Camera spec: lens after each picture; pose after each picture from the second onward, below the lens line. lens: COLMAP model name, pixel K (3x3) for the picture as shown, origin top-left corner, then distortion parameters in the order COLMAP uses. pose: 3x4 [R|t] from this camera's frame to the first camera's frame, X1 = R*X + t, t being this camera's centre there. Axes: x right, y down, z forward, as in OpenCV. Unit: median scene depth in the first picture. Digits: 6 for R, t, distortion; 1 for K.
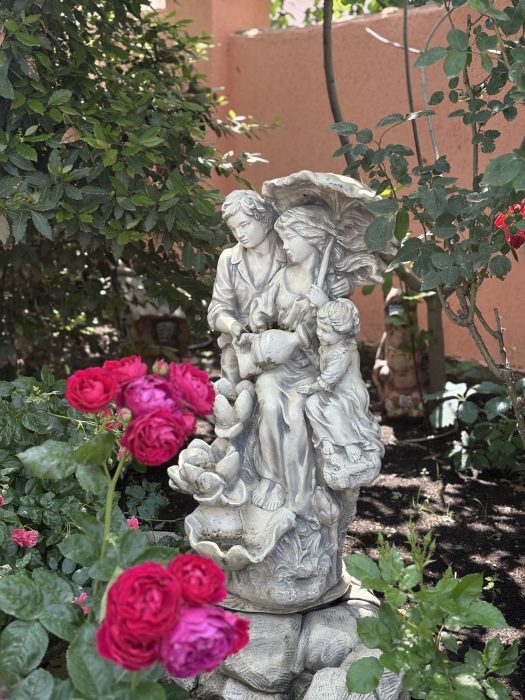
lens RADIAL K [[1060.8, 0, 262.3], [0, 1060.8, 350.2], [0, 0, 1]] dist [0.041962, 0.000000]
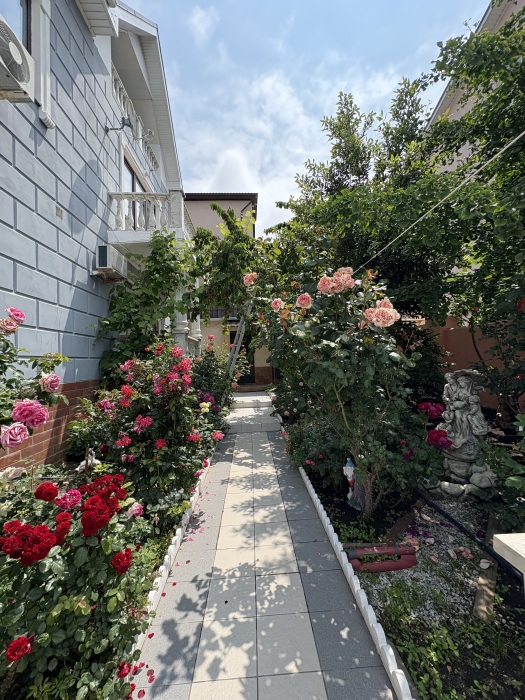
lens RADIAL K [[279.9, 0, 258.6], [0, 279.9, 350.5], [0, 0, 1]] dist [-0.000916, 0.000367]
pose [[0.809769, -0.059798, -0.583694, 0.032484], [-0.056405, 0.982253, -0.178881, 0.035136], [0.584032, 0.177775, 0.792024, -0.616138]]
